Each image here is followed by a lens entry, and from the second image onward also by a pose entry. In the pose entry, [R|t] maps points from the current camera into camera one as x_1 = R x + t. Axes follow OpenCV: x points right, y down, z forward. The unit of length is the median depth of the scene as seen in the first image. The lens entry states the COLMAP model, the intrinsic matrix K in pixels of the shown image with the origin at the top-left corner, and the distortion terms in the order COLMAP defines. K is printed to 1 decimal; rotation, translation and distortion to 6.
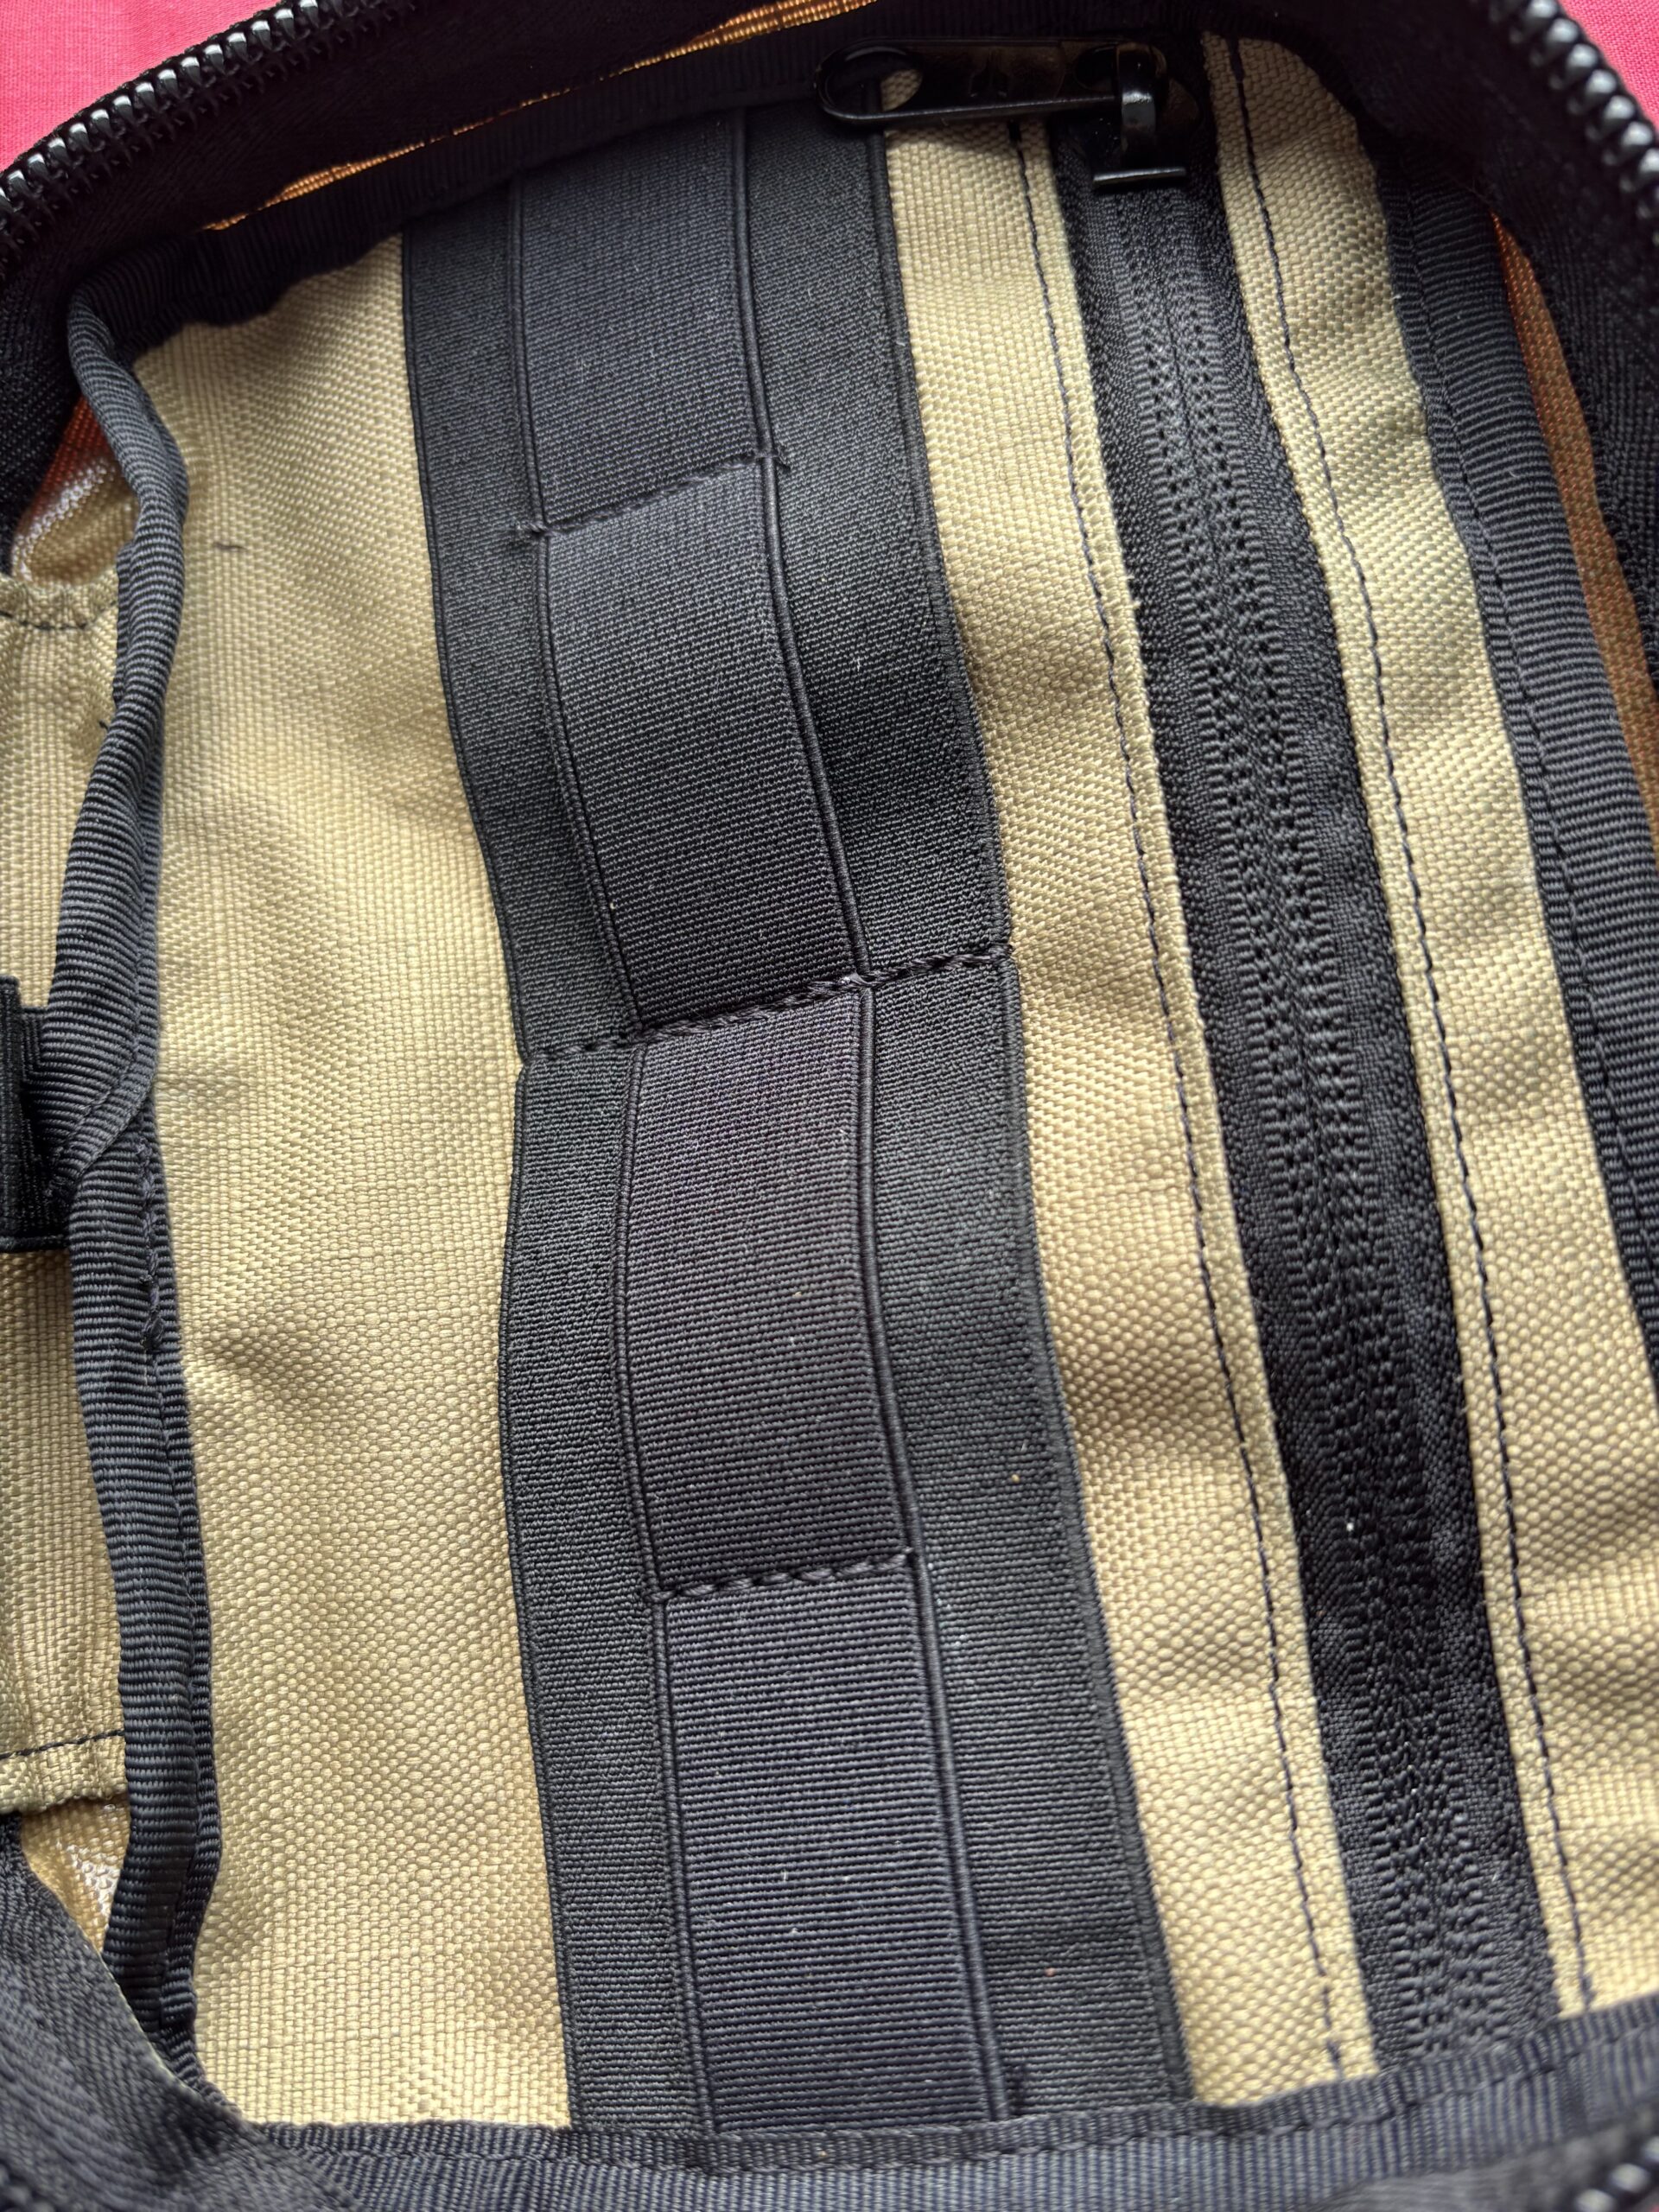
lens RADIAL K [[1727.8, 0, 866.9], [0, 1727.8, 1112.5], [0, 0, 1]] dist [-0.007616, -0.002548]
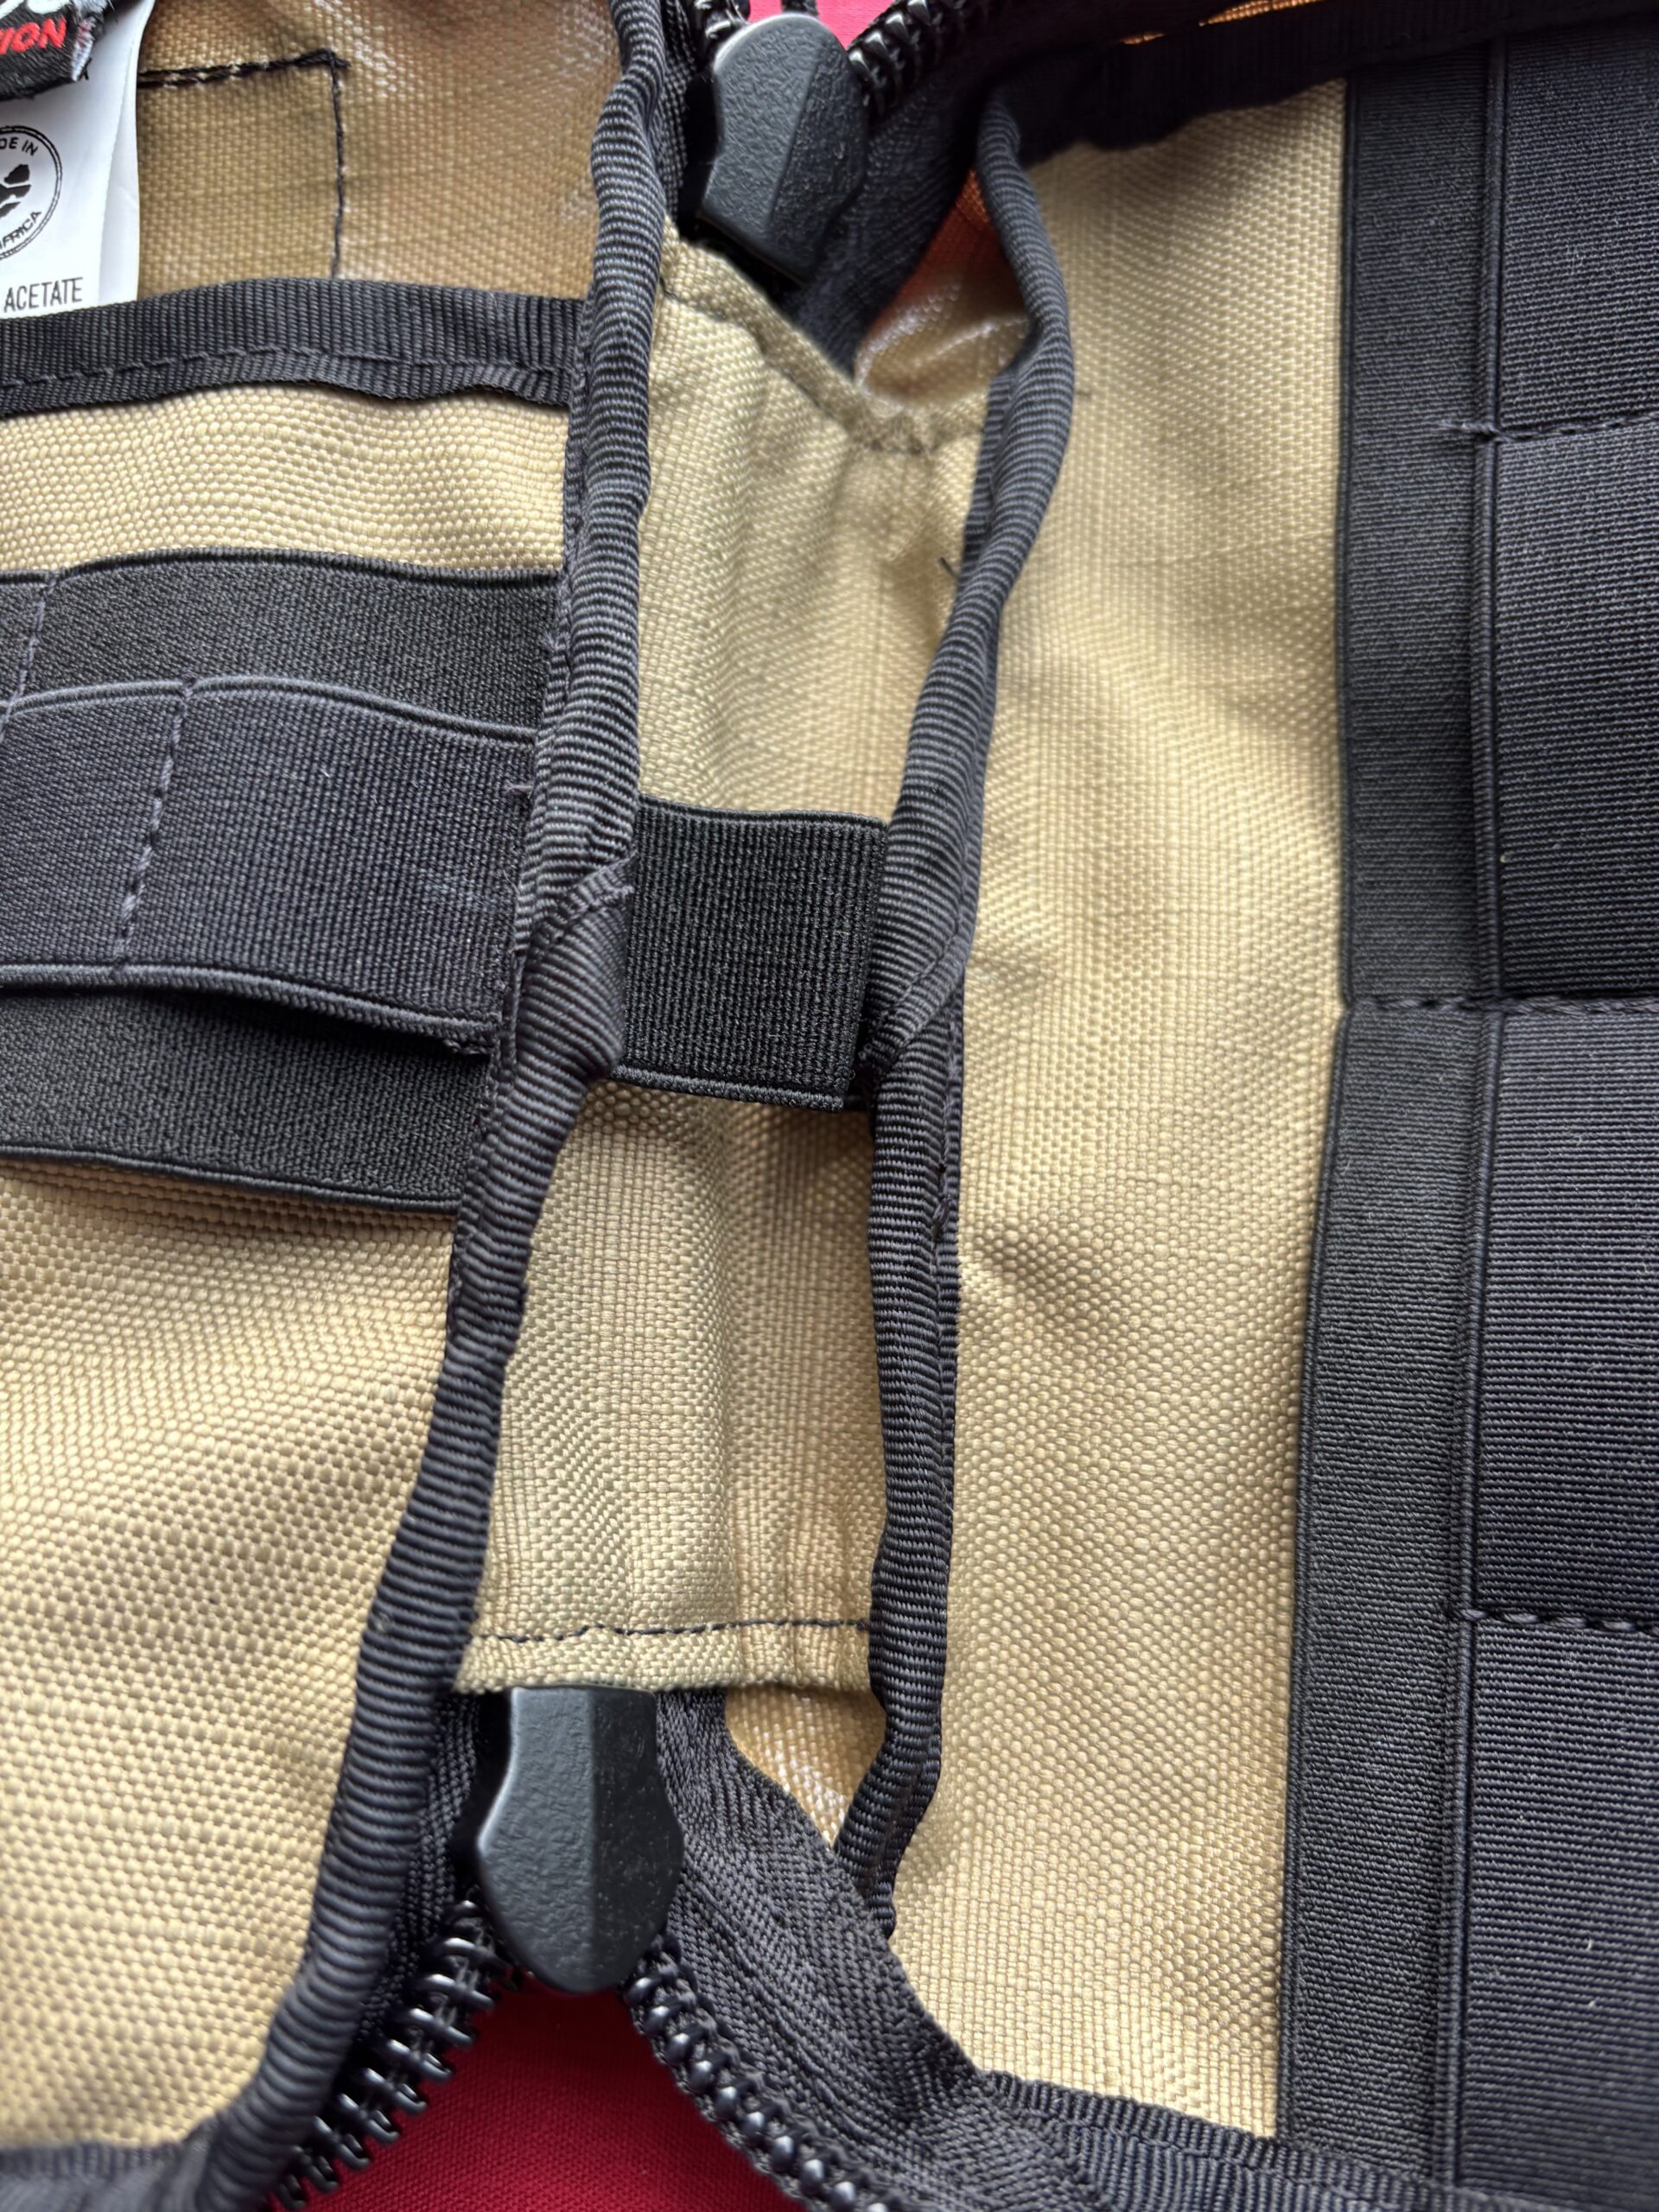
lens RADIAL K [[1727.8, 0, 866.9], [0, 1727.8, 1112.5], [0, 0, 1]] dist [-0.007616, -0.002548]
pose [[0.978648, 0.192284, -0.072625, -0.387885], [-0.188483, 0.980475, 0.056059, 0.024044], [0.081986, -0.041174, 0.995783, 0.059869]]
